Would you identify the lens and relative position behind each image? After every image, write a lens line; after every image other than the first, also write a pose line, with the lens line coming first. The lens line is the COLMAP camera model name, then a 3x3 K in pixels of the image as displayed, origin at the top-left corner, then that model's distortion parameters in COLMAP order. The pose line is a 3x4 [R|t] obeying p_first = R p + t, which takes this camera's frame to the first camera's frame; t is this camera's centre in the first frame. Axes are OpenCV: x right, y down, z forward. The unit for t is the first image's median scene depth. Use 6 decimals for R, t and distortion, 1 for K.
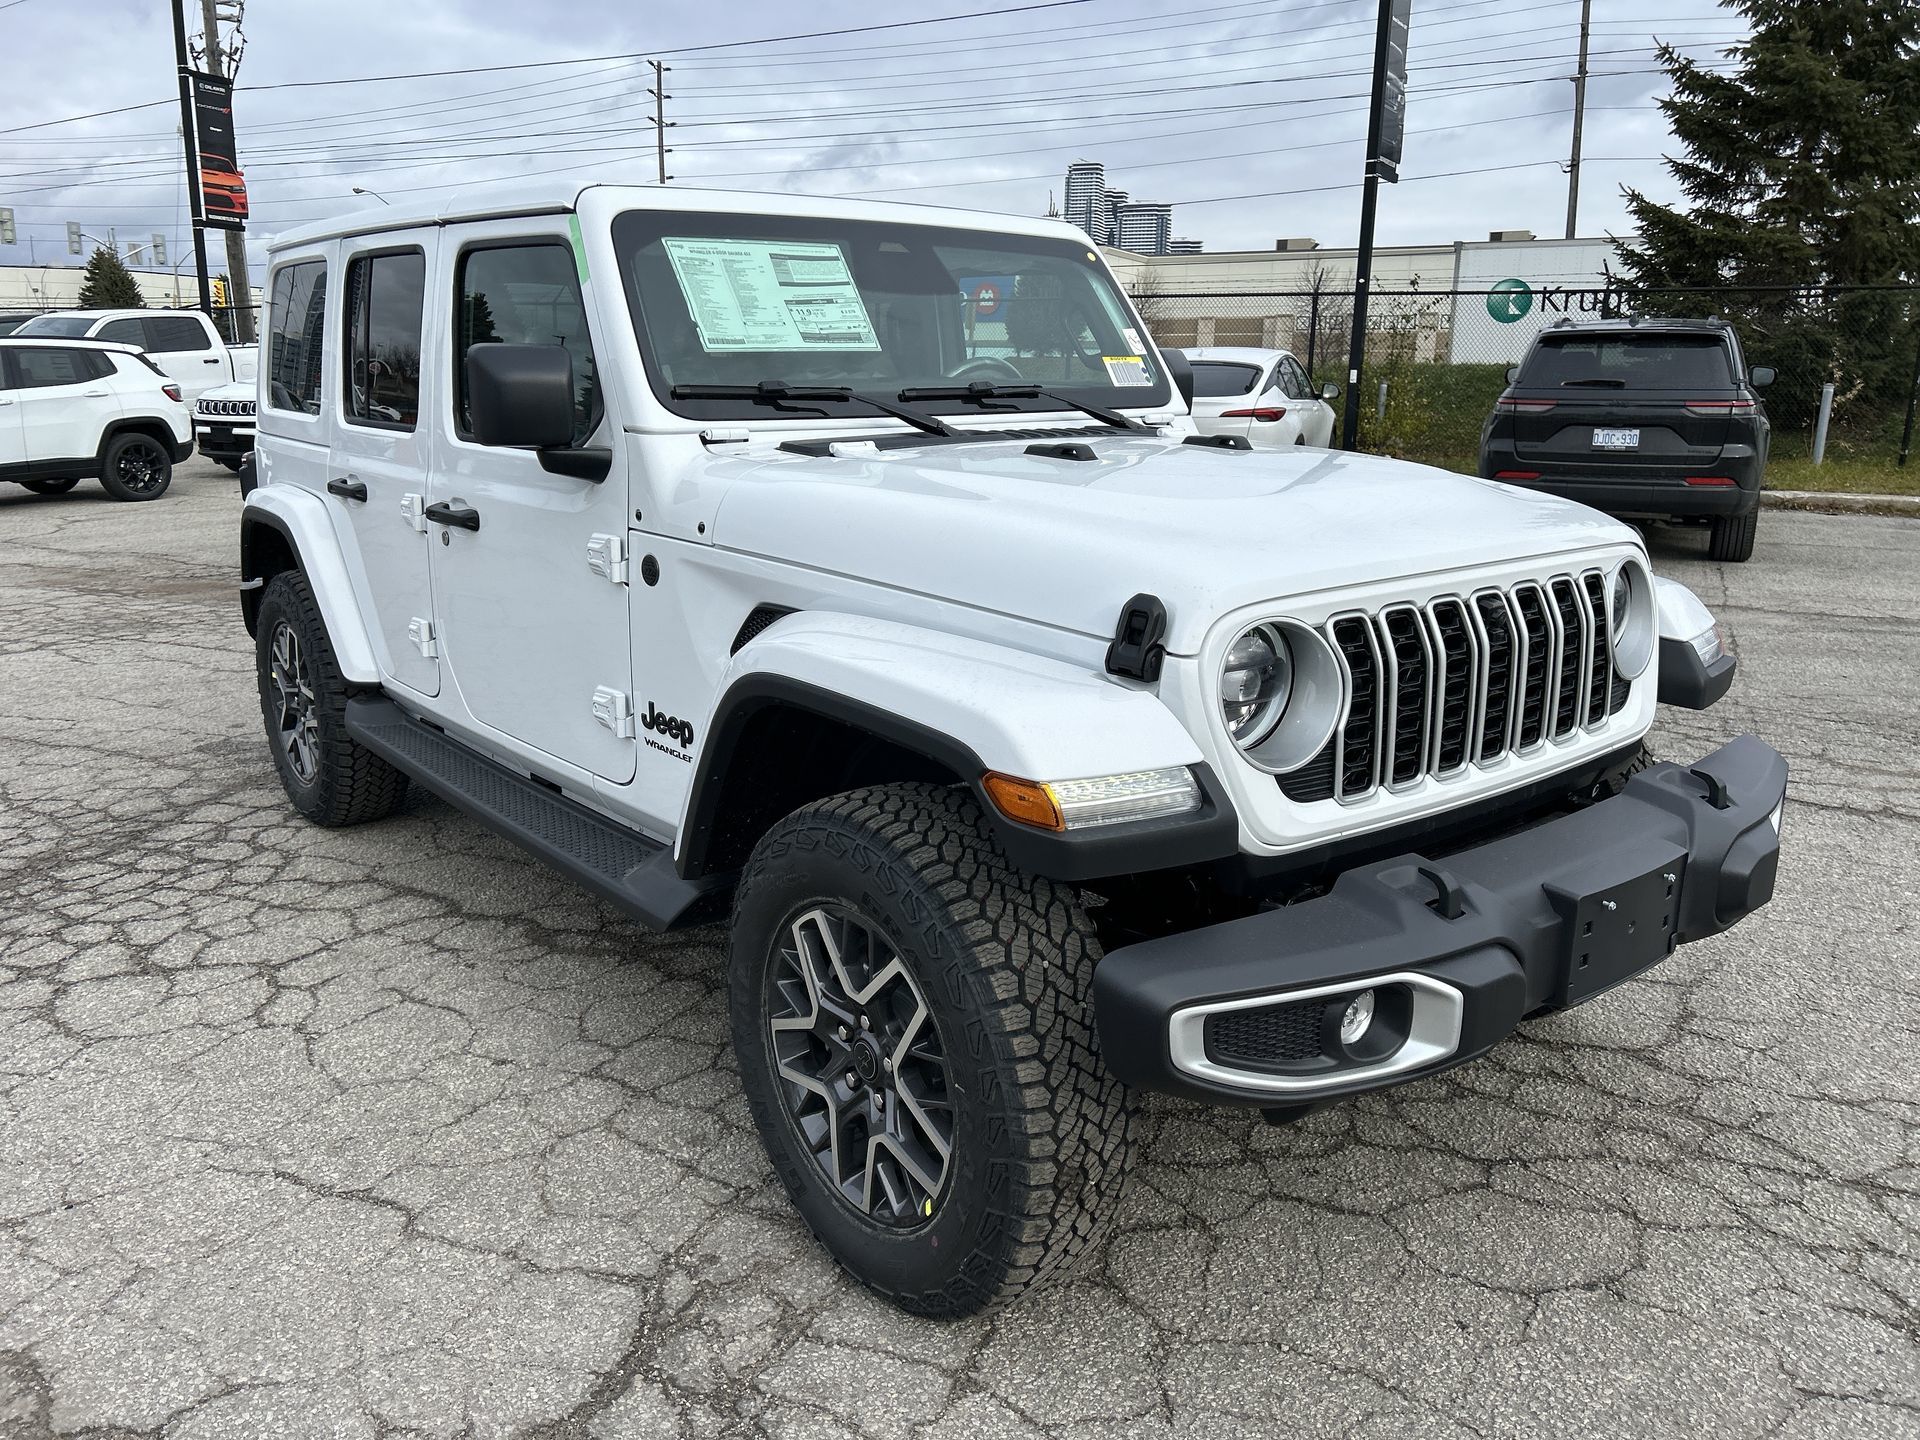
lens RADIAL K [[1428.5, 0, 947.5], [0, 1428.5, 723.8], [0, 0, 1]] dist [0.066397, -0.068911]
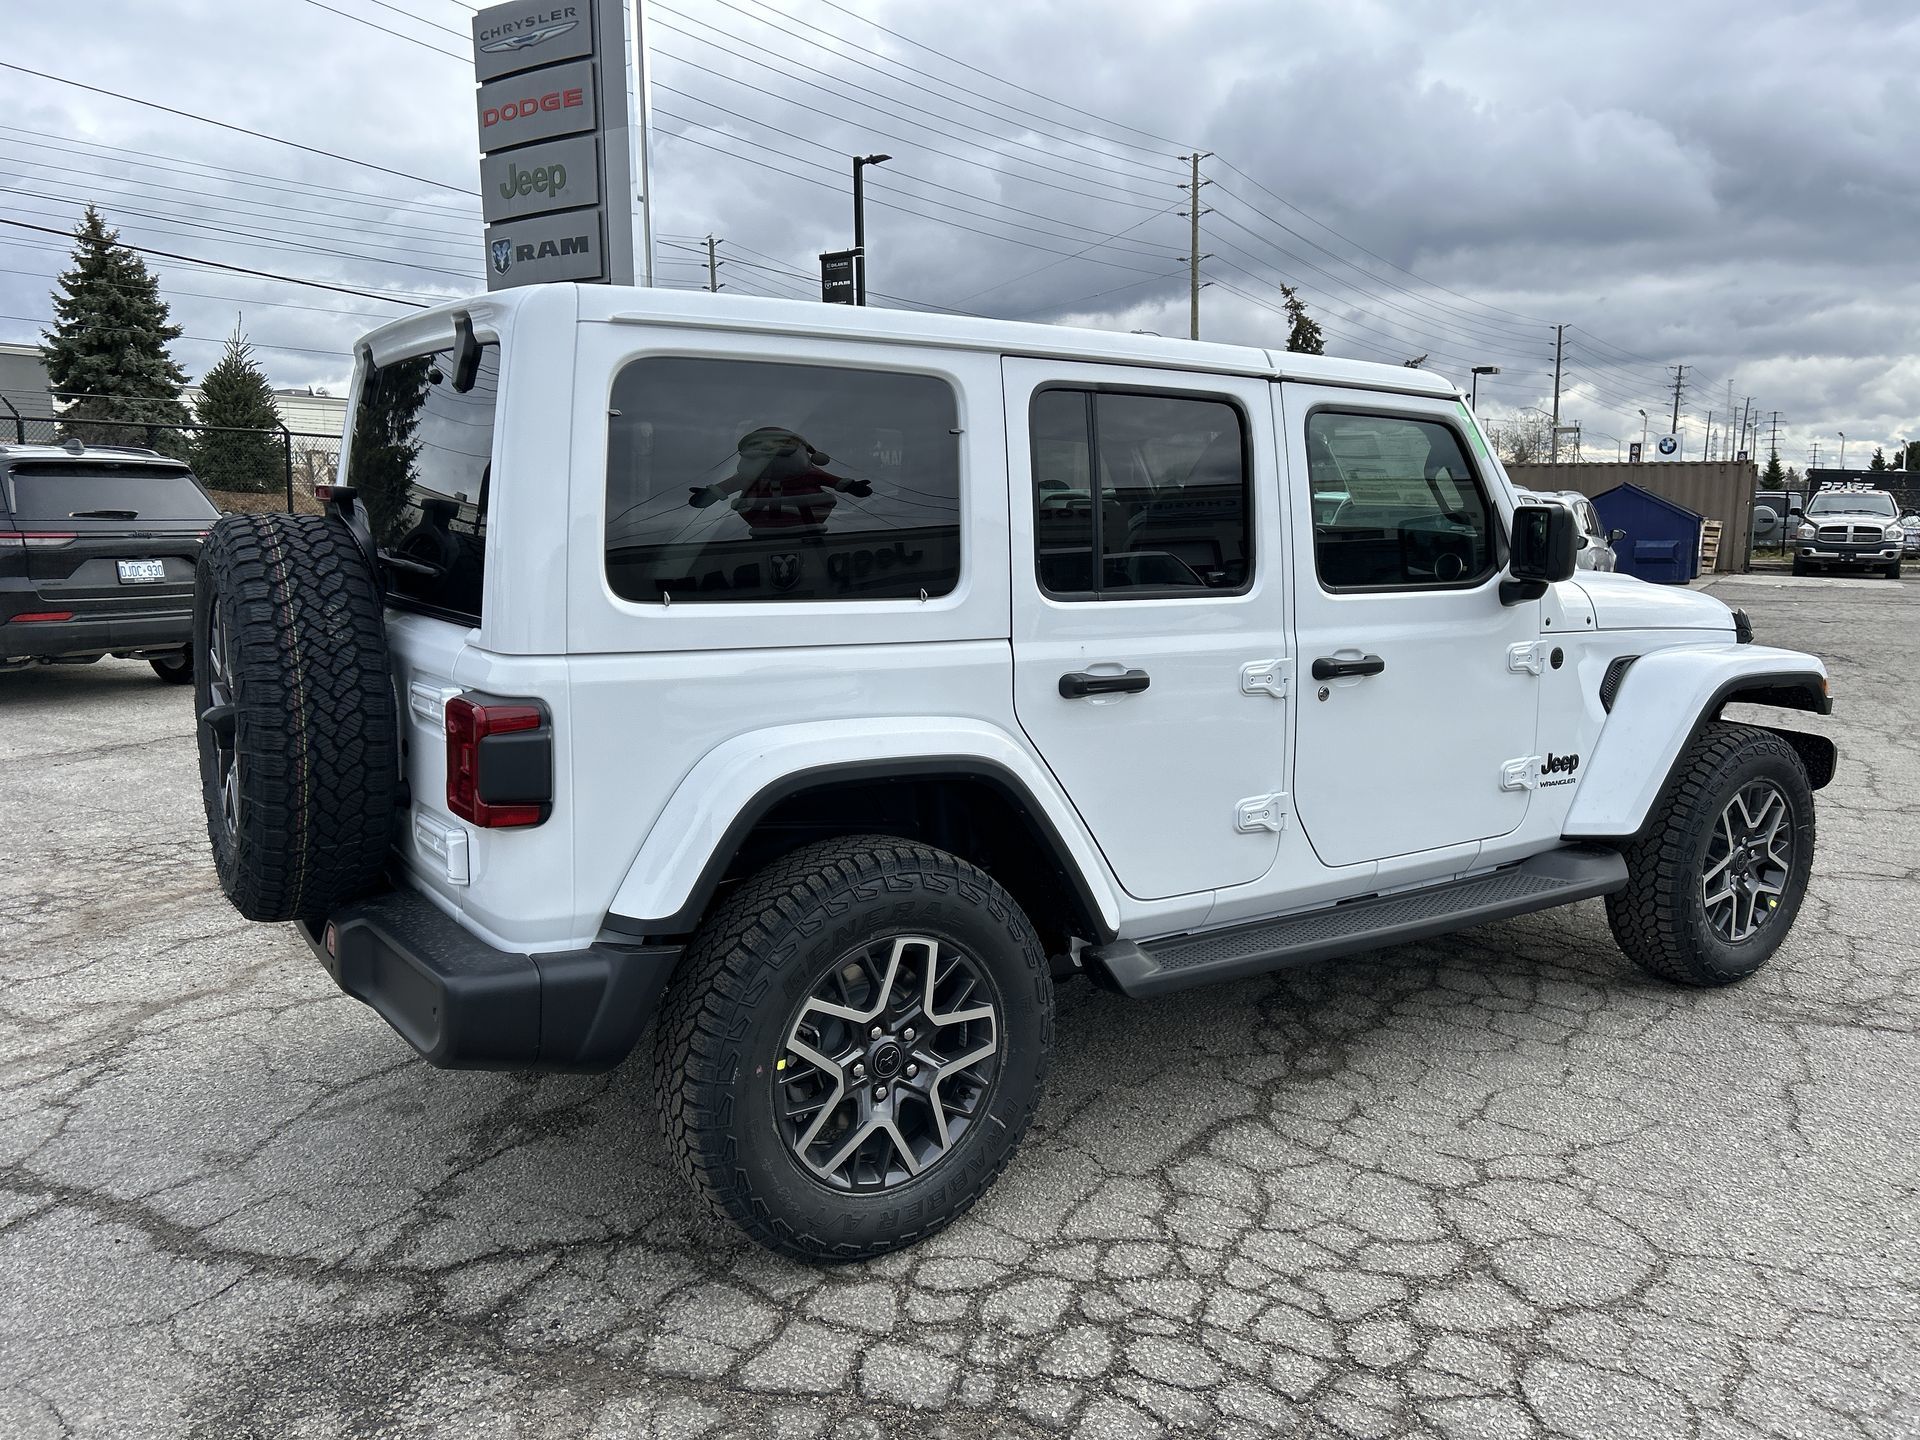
lens RADIAL K [[1428.5, 0, 962.0], [0, 1428.5, 705.6], [0, 0, 1]] dist [0.066397, -0.068911]
pose [[0.087804, -0.144225, 0.985642, -1.478868], [0.233309, 0.964919, 0.120408, -0.327920], [-0.968430, 0.219387, 0.118373, 1.245047]]
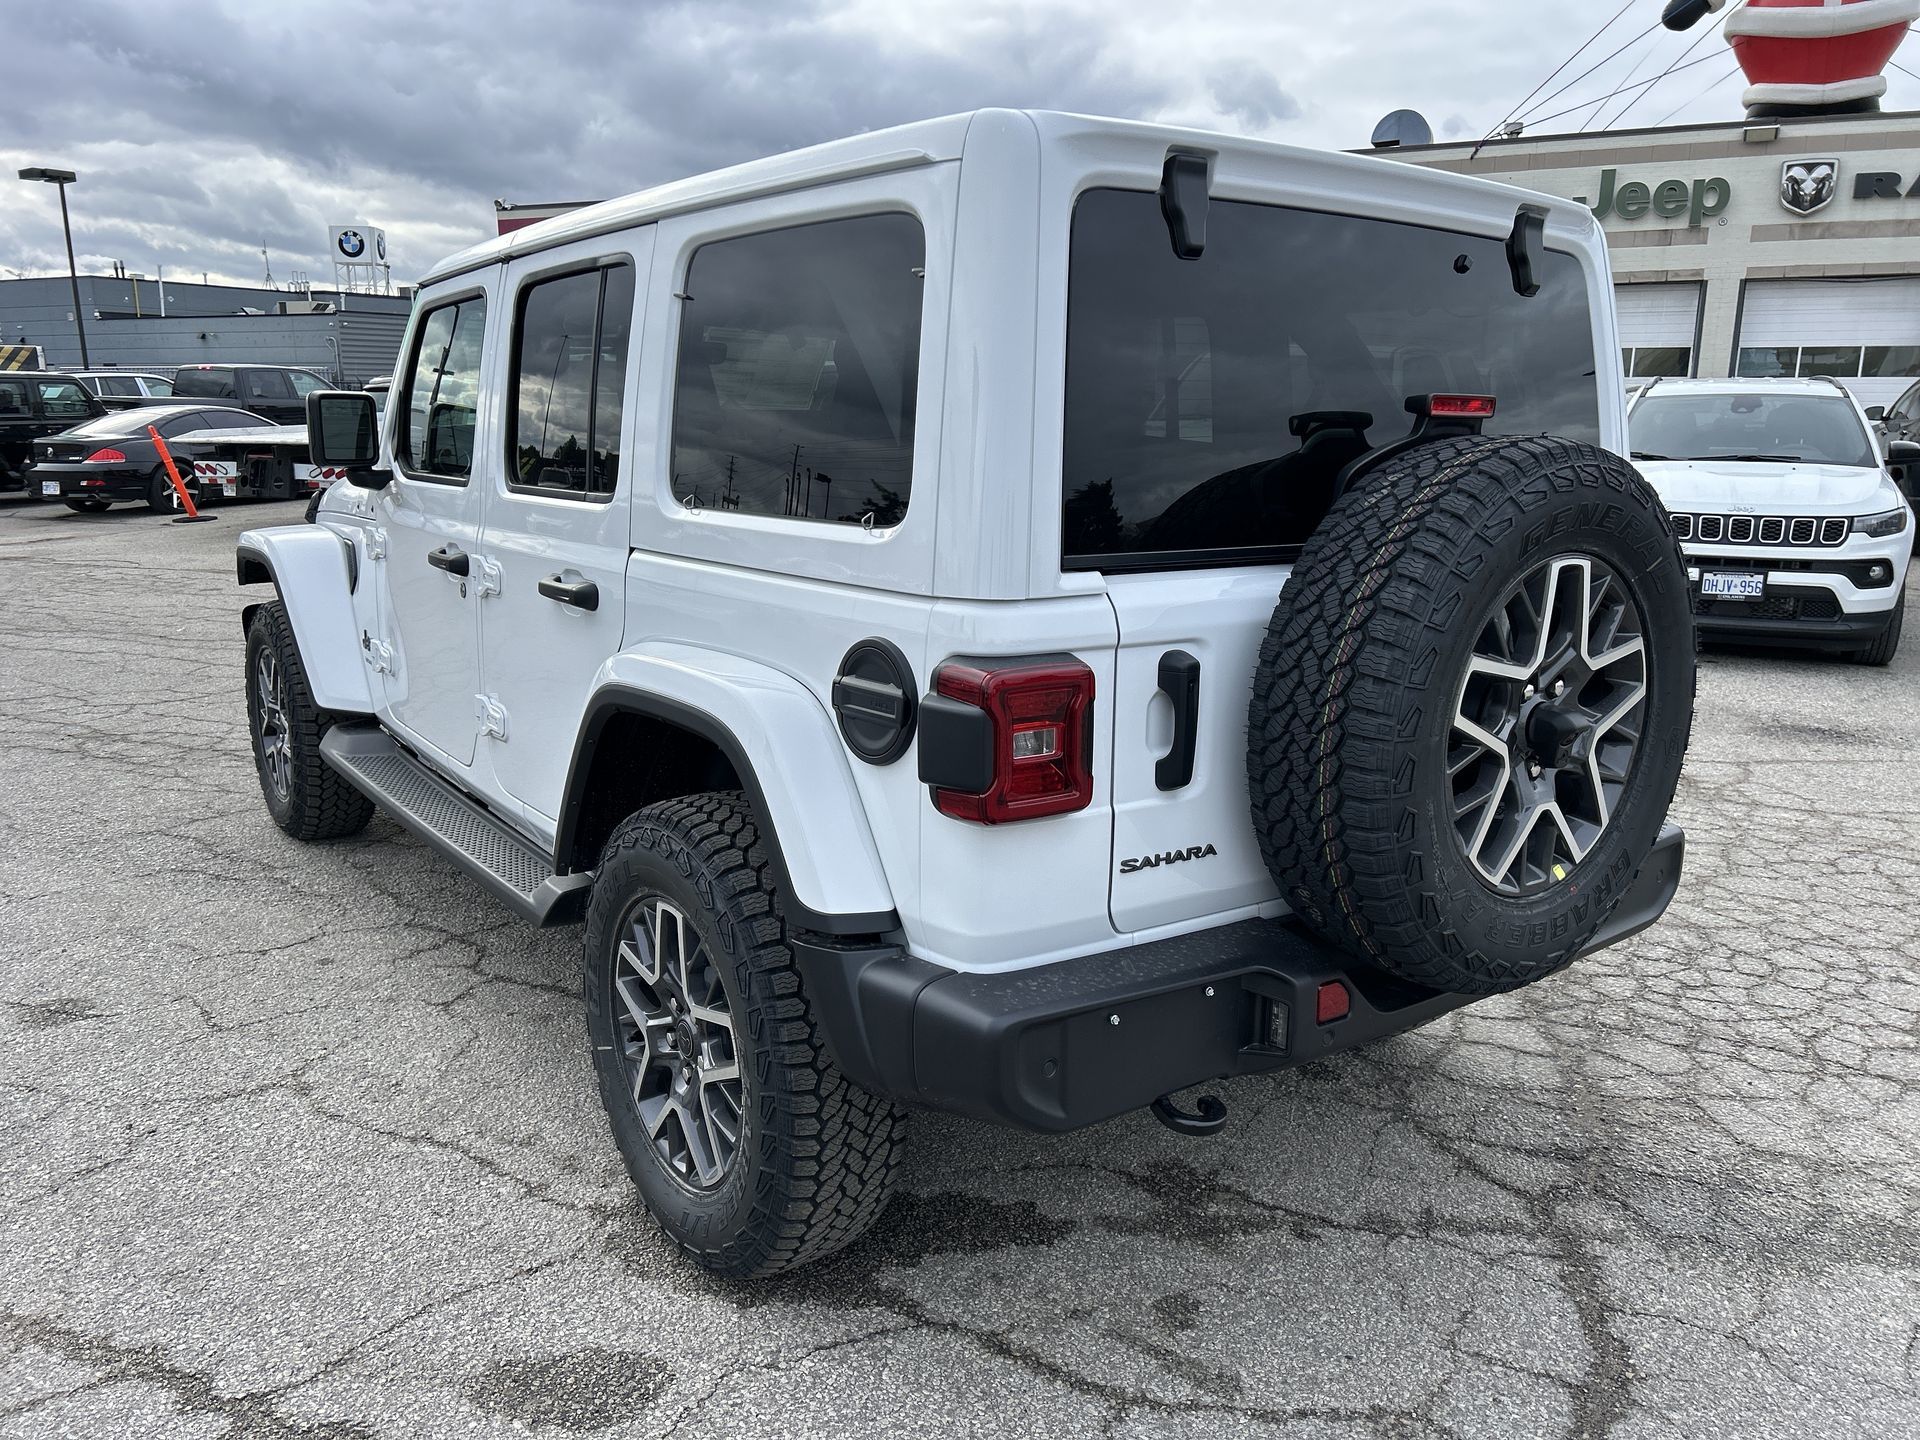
lens RADIAL K [[1428.5, 0, 948.7], [0, 1428.5, 725.7], [0, 0, 1]] dist [0.066397, -0.068911]
pose [[-0.998870, -0.025548, 0.040086, -0.368952], [-0.005133, 0.896334, 0.443350, -0.608826], [-0.047257, 0.442643, -0.895452, 2.409374]]
